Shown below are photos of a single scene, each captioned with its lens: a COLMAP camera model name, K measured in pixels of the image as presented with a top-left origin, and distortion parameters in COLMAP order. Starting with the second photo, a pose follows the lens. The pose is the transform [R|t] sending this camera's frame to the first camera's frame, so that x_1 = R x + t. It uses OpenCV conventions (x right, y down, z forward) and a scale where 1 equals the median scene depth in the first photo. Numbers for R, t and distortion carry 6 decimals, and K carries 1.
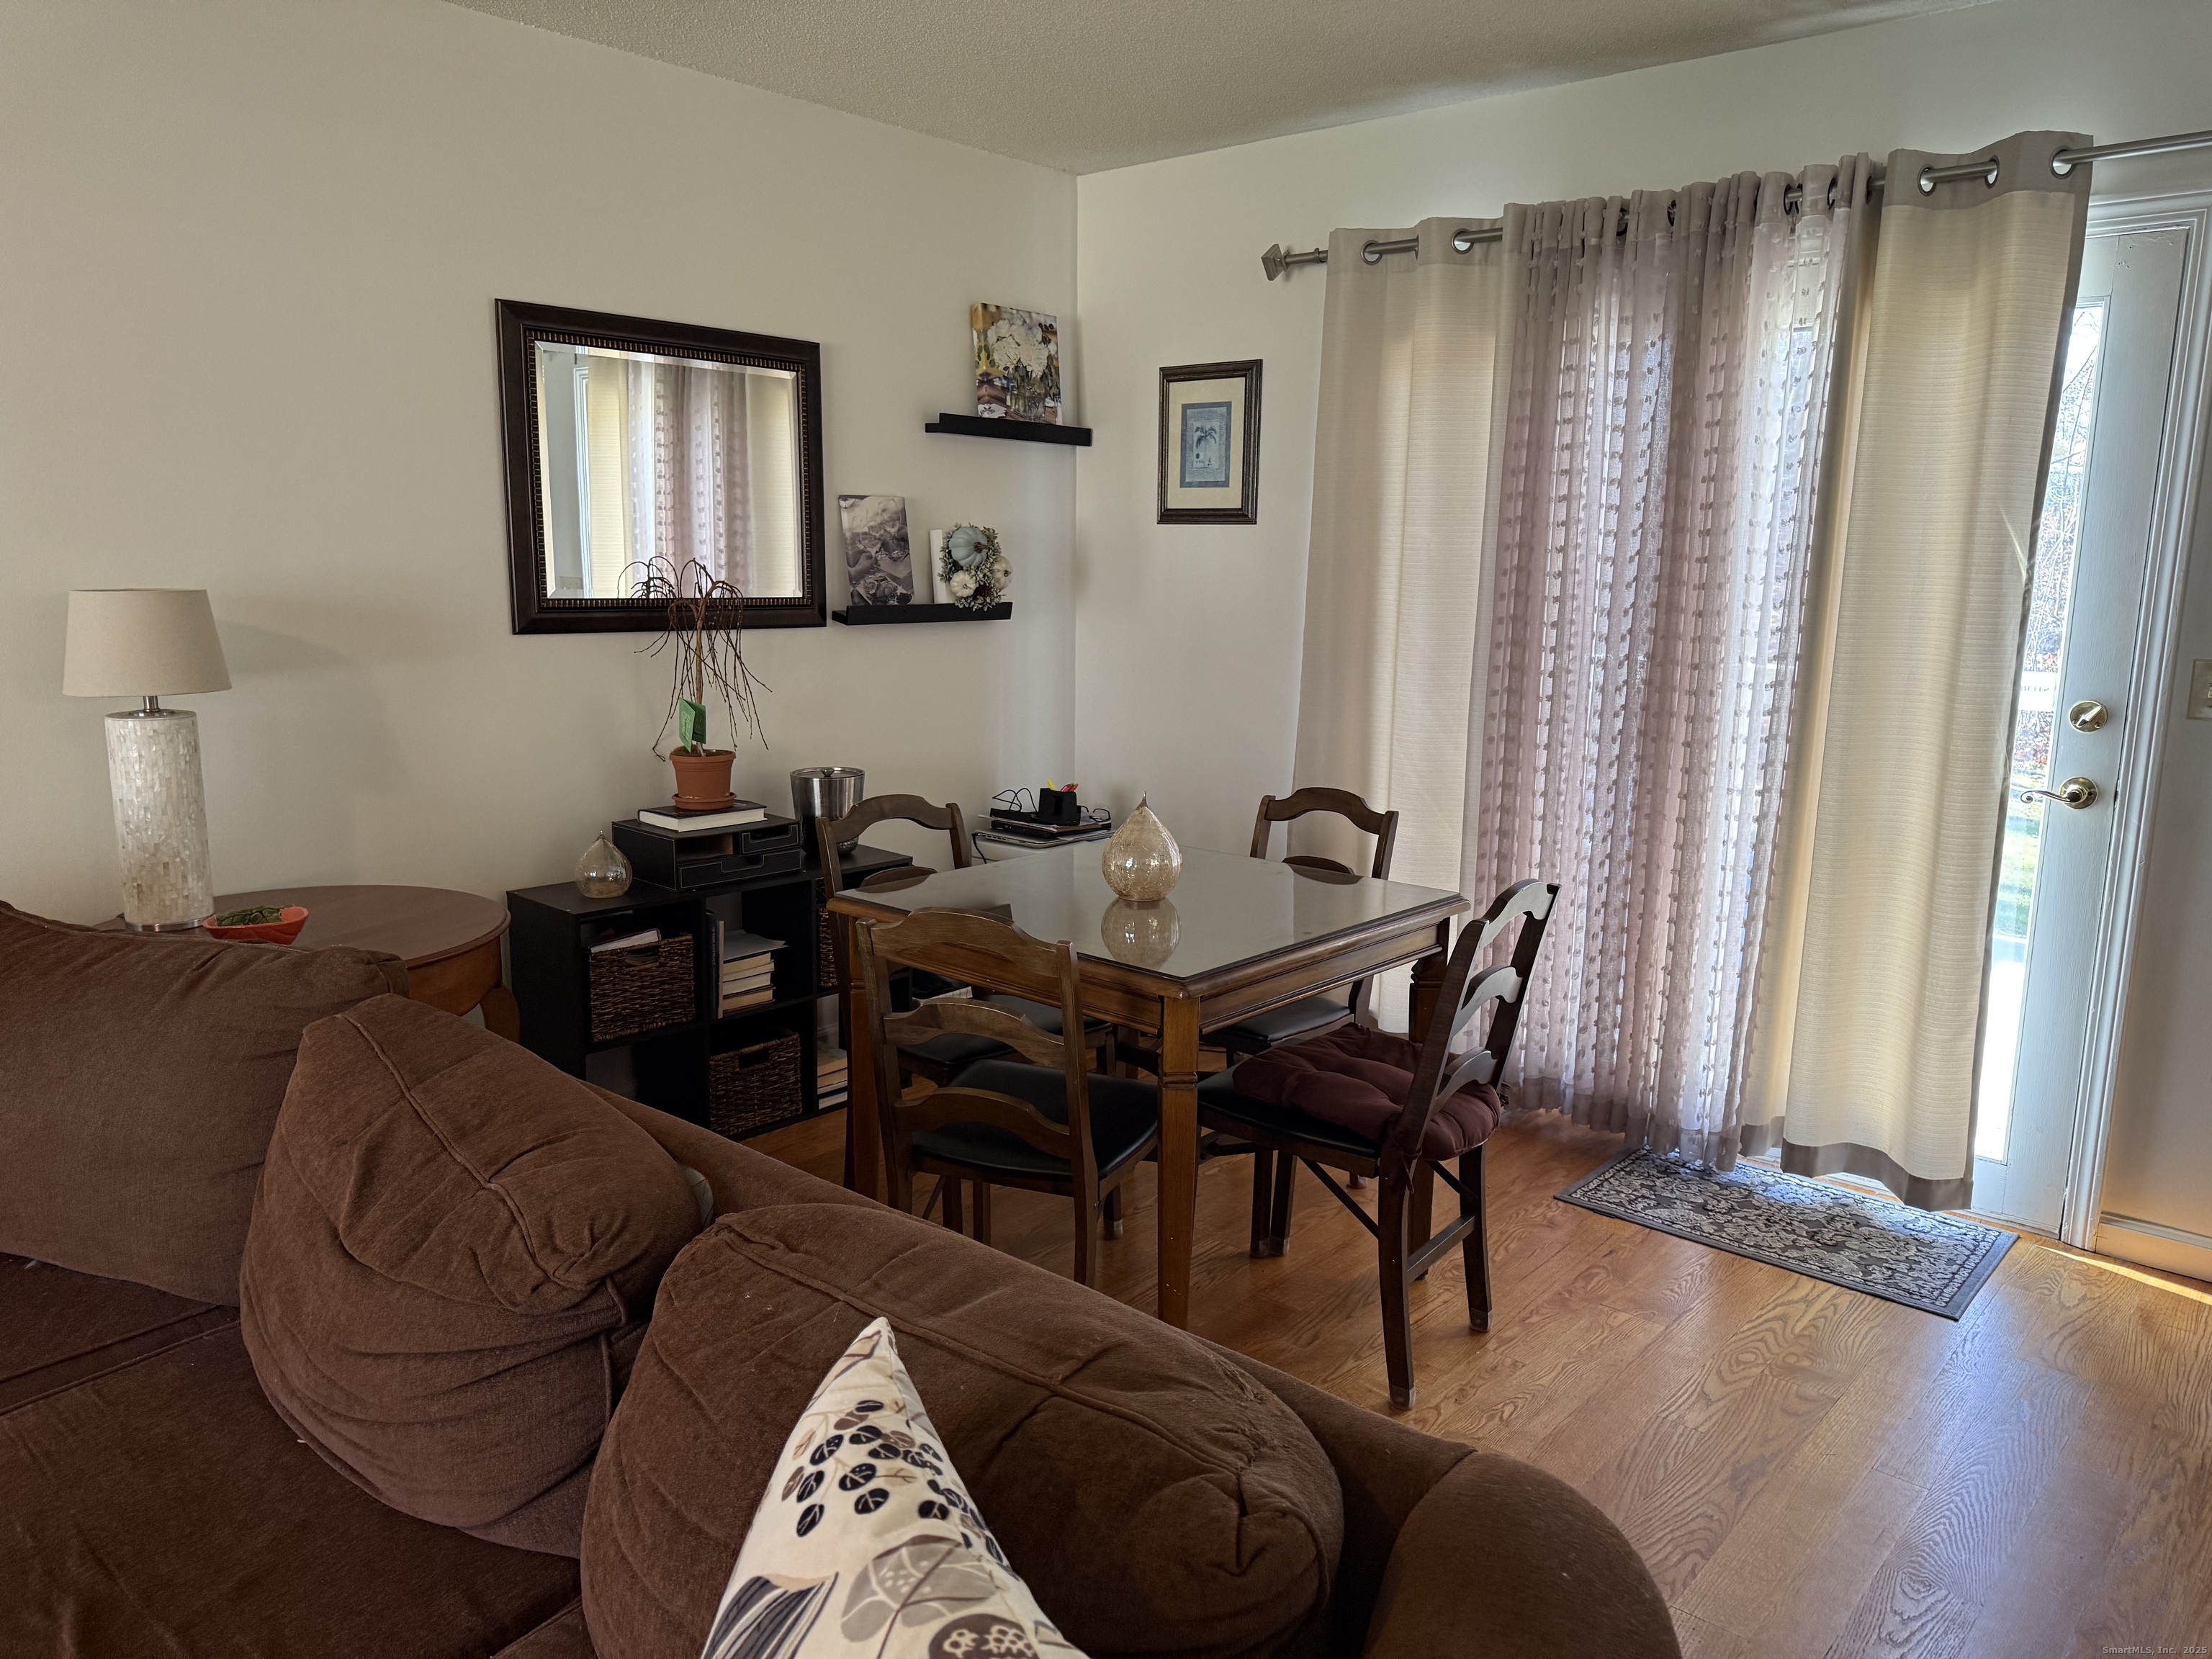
lens RADIAL K [[1565.0, 0, 1107.0], [0, 1565.0, 843.7], [0, 0, 1]] dist [-0.009186, -0.007150]
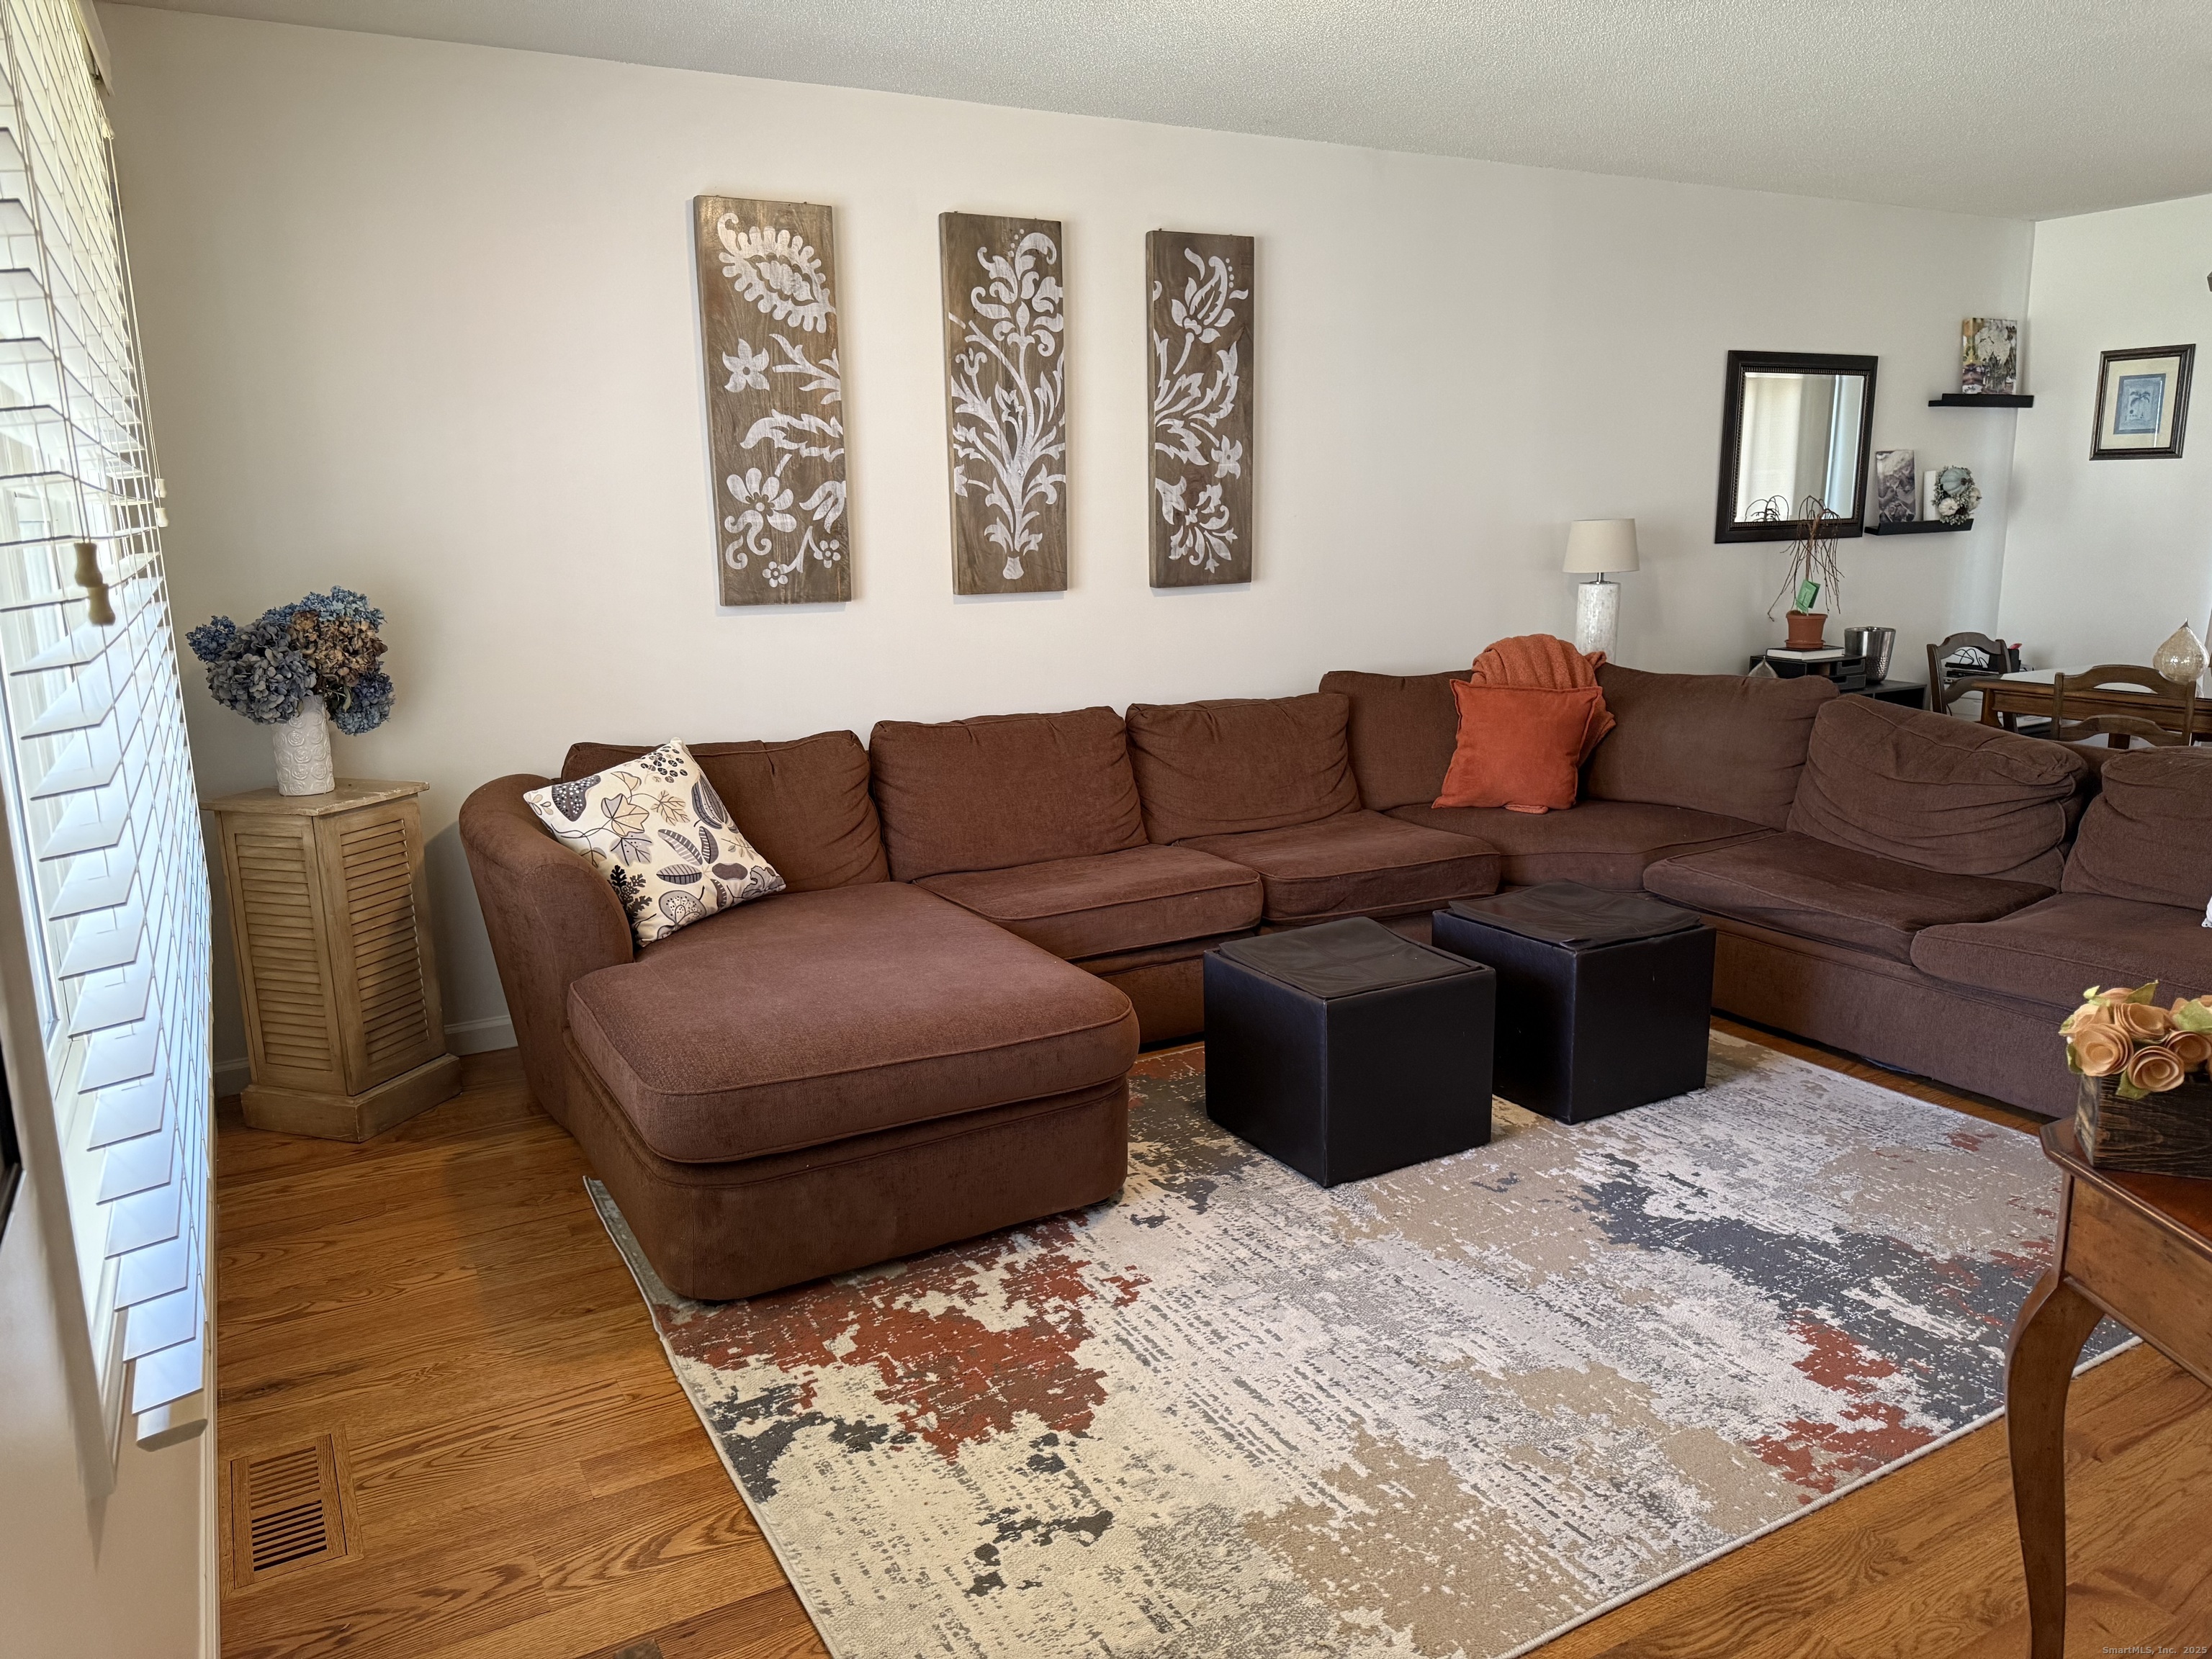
lens RADIAL K [[1565.0, 0, 1103.1], [0, 1565.0, 816.6], [0, 0, 1]] dist [-0.009186, -0.007150]
pose [[0.936553, 0.028093, -0.349398, -0.327123], [-0.022674, 0.999551, 0.019592, 0.121857], [0.349792, -0.010427, 0.936770, -0.696450]]
